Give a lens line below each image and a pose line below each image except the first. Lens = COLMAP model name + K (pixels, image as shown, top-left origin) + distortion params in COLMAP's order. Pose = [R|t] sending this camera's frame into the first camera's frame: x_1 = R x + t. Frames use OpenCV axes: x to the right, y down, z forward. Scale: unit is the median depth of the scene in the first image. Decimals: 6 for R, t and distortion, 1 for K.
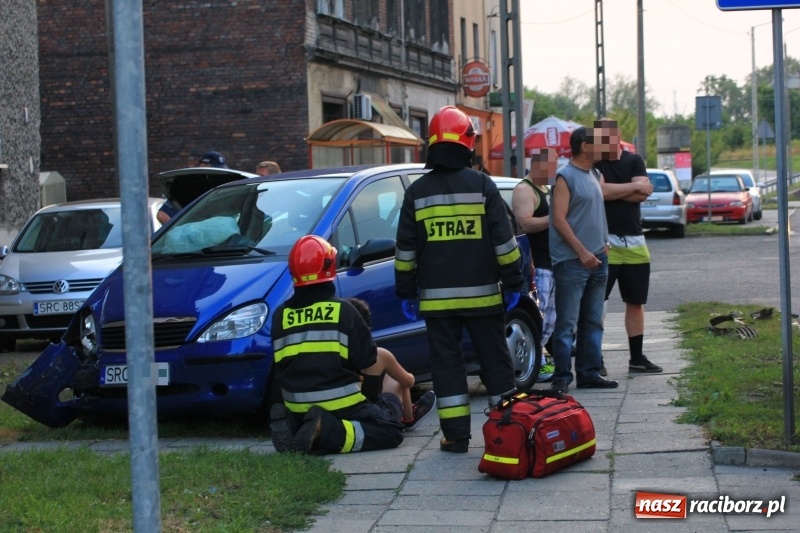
lens RADIAL K [[2785.7, 0, 400.0], [0, 2785.7, 266.5], [0, 0, 1]] dist [-0.208497, -0.683073]
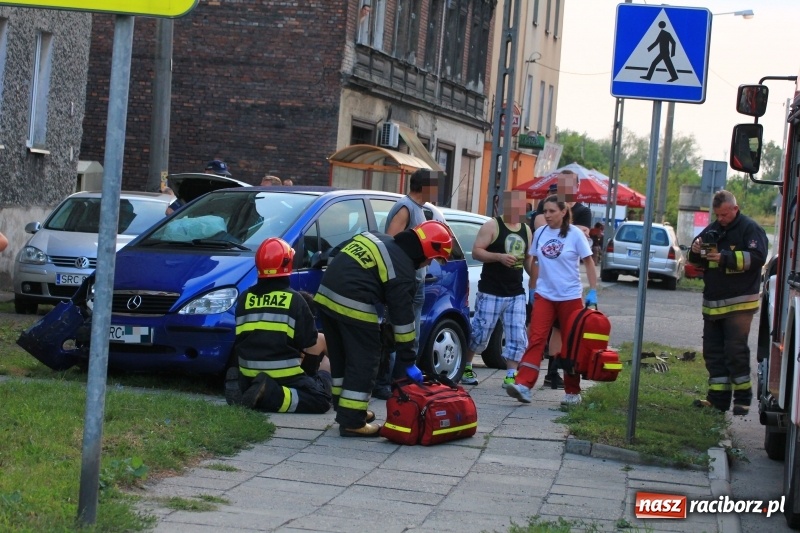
lens RADIAL K [[2784.2, 0, 400.0], [0, 2784.2, 266.5], [0, 0, 1]] dist [-0.129165, -0.148042]
pose [[0.993317, 0.114490, -0.014589, 0.012781], [-0.114620, 0.993374, -0.008374, 0.001724], [0.013534, 0.009990, 0.999859, -0.074335]]
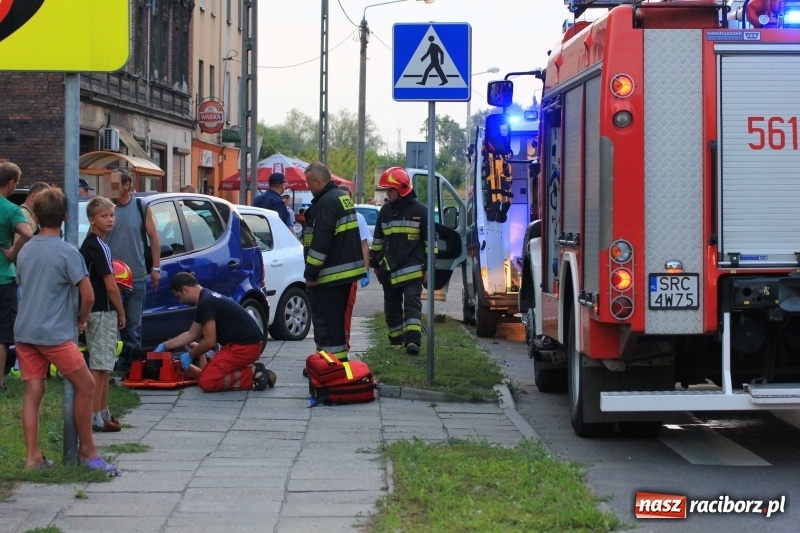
lens RADIAL K [[2784.2, 0, 400.0], [0, 2784.2, 266.5], [0, 0, 1]] dist [-0.129165, -0.148042]
pose [[0.994256, 0.038111, 0.100011, -0.008794], [-0.036973, 0.999229, -0.013207, 0.005232], [-0.100437, 0.009433, 0.994899, -0.145283]]
